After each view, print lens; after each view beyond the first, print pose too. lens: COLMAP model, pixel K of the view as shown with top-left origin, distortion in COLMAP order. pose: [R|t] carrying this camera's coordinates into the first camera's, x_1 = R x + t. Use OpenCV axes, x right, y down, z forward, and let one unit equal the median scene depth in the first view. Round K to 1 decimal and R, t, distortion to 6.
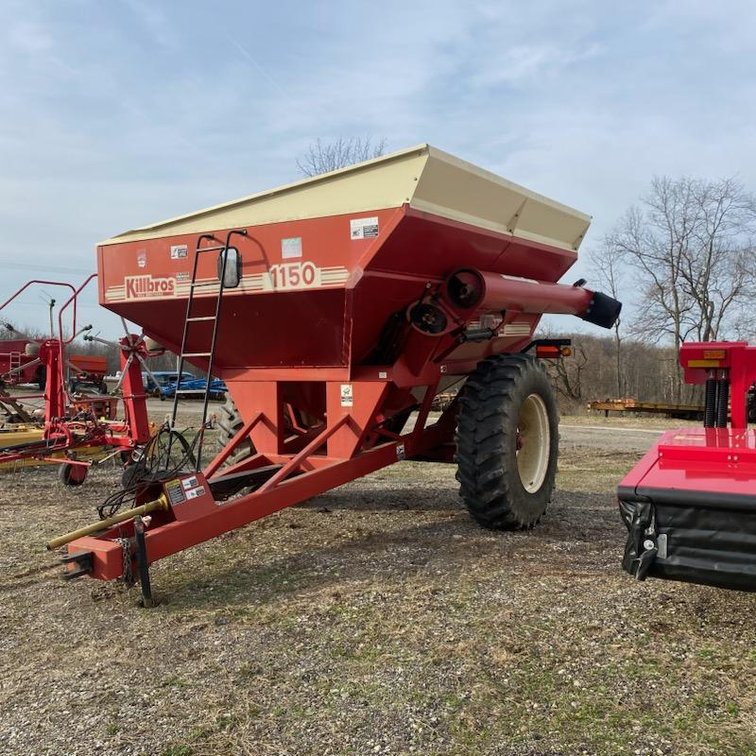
lens RADIAL K [[768.6, 0, 377.5], [0, 768.6, 390.3], [0, 0, 1]] dist [0.017961, 0.000328]
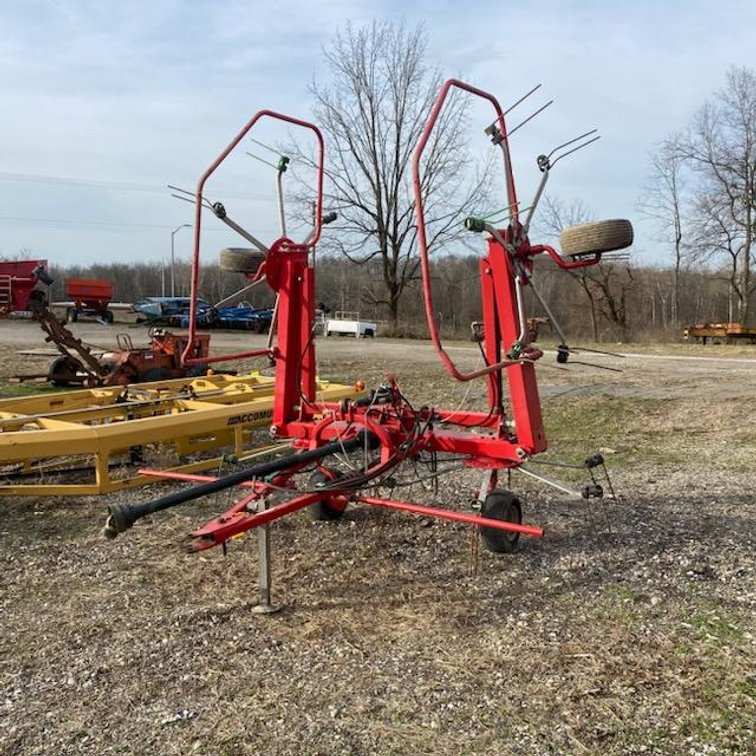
lens RADIAL K [[768.6, 0, 377.5], [0, 768.6, 390.3], [0, 0, 1]] dist [0.017961, 0.000328]
pose [[0.998944, -0.014461, 0.043618, -0.104553], [0.010051, 0.994969, 0.099675, -0.004419], [-0.044840, -0.099131, 0.994064, 0.132287]]
